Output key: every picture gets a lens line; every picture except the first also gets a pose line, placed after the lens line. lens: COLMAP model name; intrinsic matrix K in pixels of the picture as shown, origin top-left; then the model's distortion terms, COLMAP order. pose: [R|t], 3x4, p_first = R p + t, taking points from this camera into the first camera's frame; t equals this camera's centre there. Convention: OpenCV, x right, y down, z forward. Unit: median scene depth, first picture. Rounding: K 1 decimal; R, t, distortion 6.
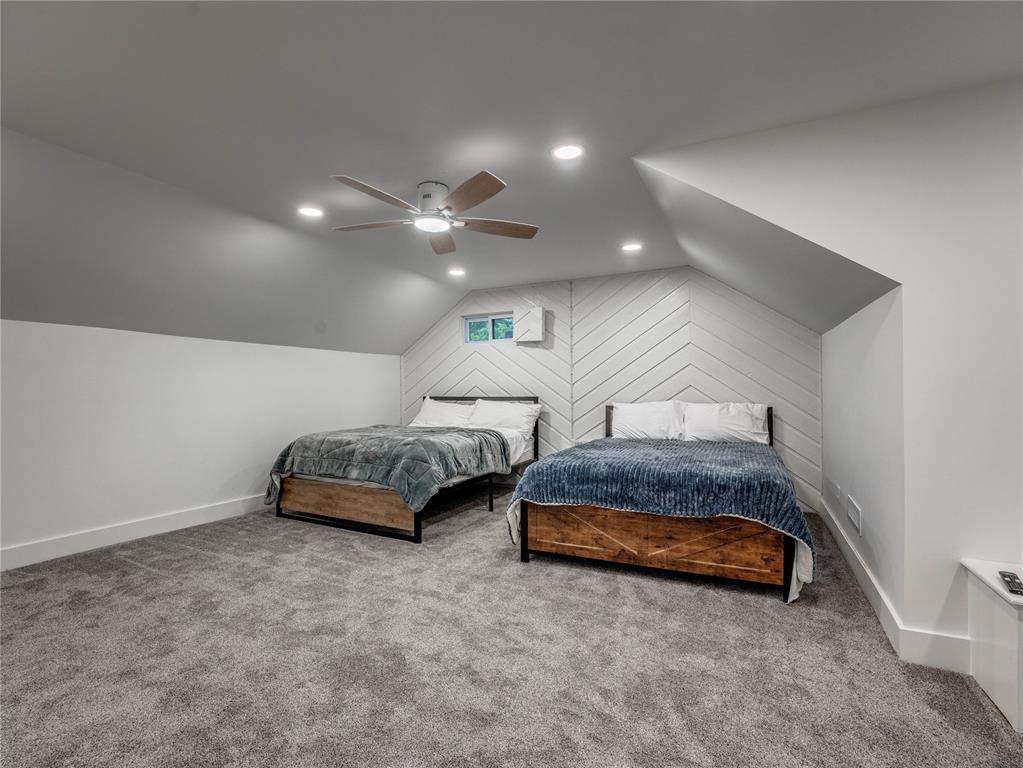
lens RADIAL K [[480.1, 0, 510.6], [0, 480.1, 380.4], [0, 0, 1]] dist [-0.024505, 0.000550]
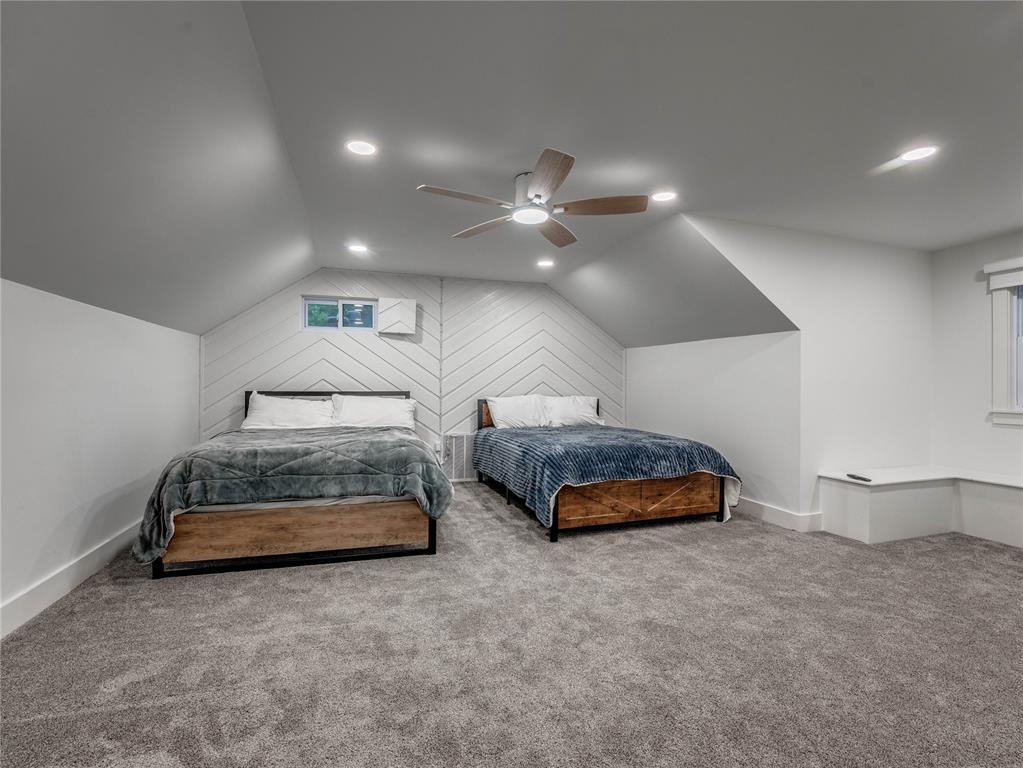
lens RADIAL K [[469.5, 0, 507.6], [0, 469.5, 382.6], [0, 0, 1]] dist [-0.023157, 0.000067]
pose [[0.714127, 0.012706, 0.699901, -0.657186], [-0.022471, 0.999736, 0.004778, 0.010478], [-0.699655, -0.019139, 0.714224, 0.259889]]
